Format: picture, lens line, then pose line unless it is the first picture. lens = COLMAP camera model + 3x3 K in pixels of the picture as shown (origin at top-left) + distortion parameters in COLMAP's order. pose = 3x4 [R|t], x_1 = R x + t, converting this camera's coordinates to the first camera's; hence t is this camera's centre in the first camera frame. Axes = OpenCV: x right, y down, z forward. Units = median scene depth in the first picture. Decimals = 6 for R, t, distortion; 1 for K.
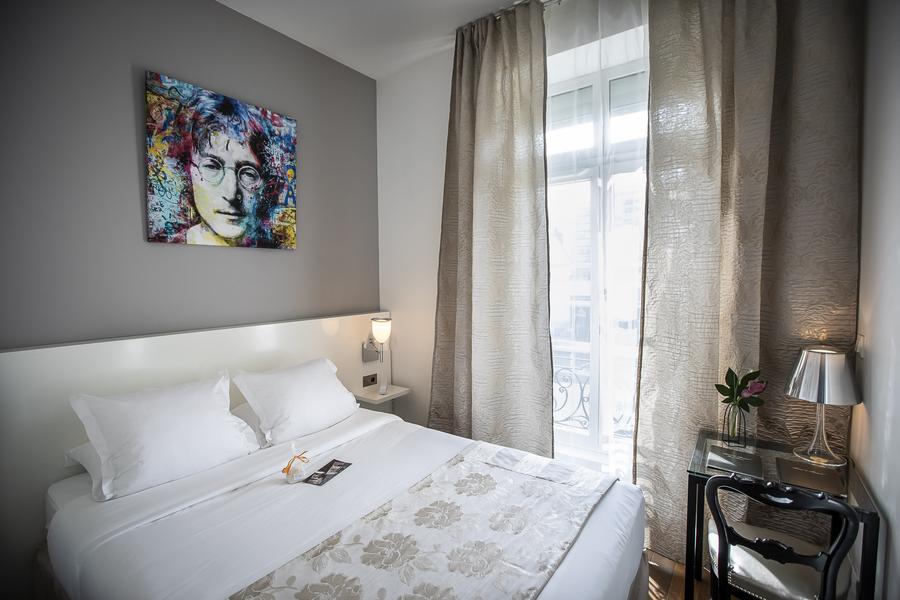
lens RADIAL K [[415.9, 0, 449.0], [0, 415.9, 297.1], [0, 0, 1]] dist [-0.034832, 0.005288]
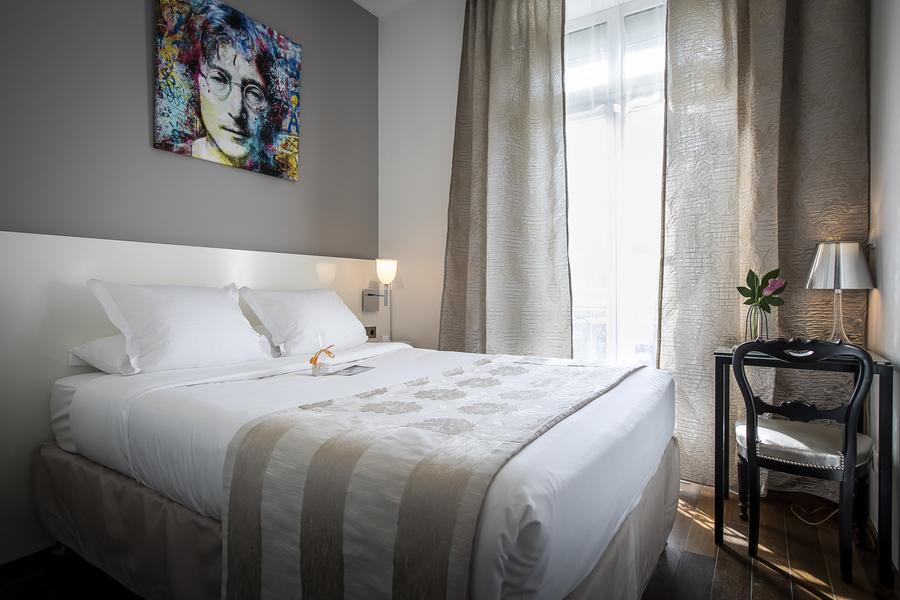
lens RADIAL K [[487.6, 0, 448.4], [0, 487.6, 297.4], [0, 0, 1]] dist [-0.026196, 0.010237]
pose [[0.998496, 0.008476, 0.054163, -0.111848], [-0.006179, 0.999080, -0.042439, 0.250762], [-0.054473, 0.042041, 0.997630, -0.136632]]
